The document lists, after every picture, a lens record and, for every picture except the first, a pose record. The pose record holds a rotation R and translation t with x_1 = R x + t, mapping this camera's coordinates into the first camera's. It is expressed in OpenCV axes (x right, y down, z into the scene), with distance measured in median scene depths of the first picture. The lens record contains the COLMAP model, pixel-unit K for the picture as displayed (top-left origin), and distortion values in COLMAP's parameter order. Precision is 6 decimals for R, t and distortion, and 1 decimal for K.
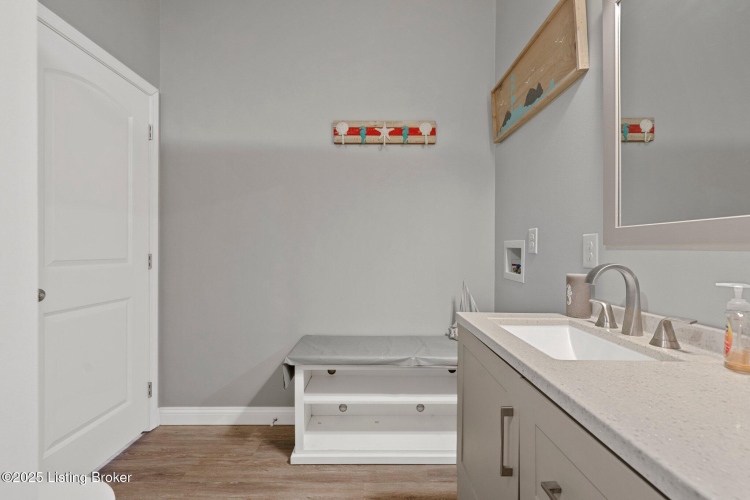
lens RADIAL K [[329.4, 0, 373.6], [0, 329.4, 252.1], [0, 0, 1]] dist [0.001205, 0.000110]
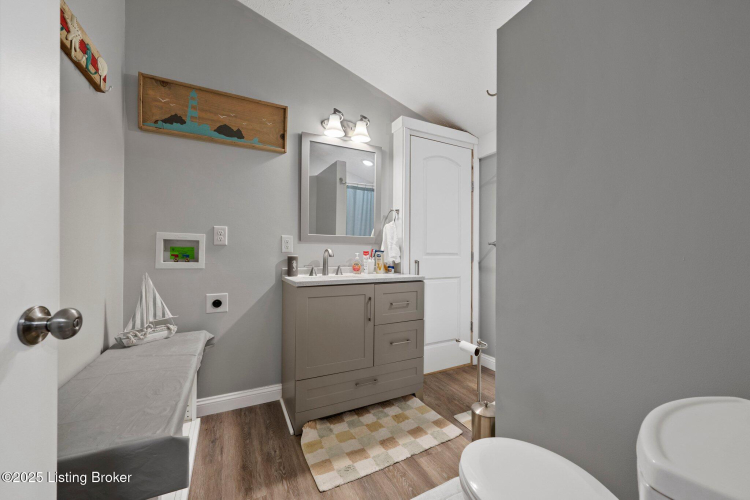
lens RADIAL K [[284.2, 0, 376.3], [0, 284.2, 251.7], [0, 0, 1]] dist [-0.000967, -0.000035]
pose [[-0.454331, -0.004084, 0.890824, -0.858182], [0.002590, 0.999979, 0.005905, 0.028746], [-0.890829, 0.004991, -0.454311, 0.971718]]
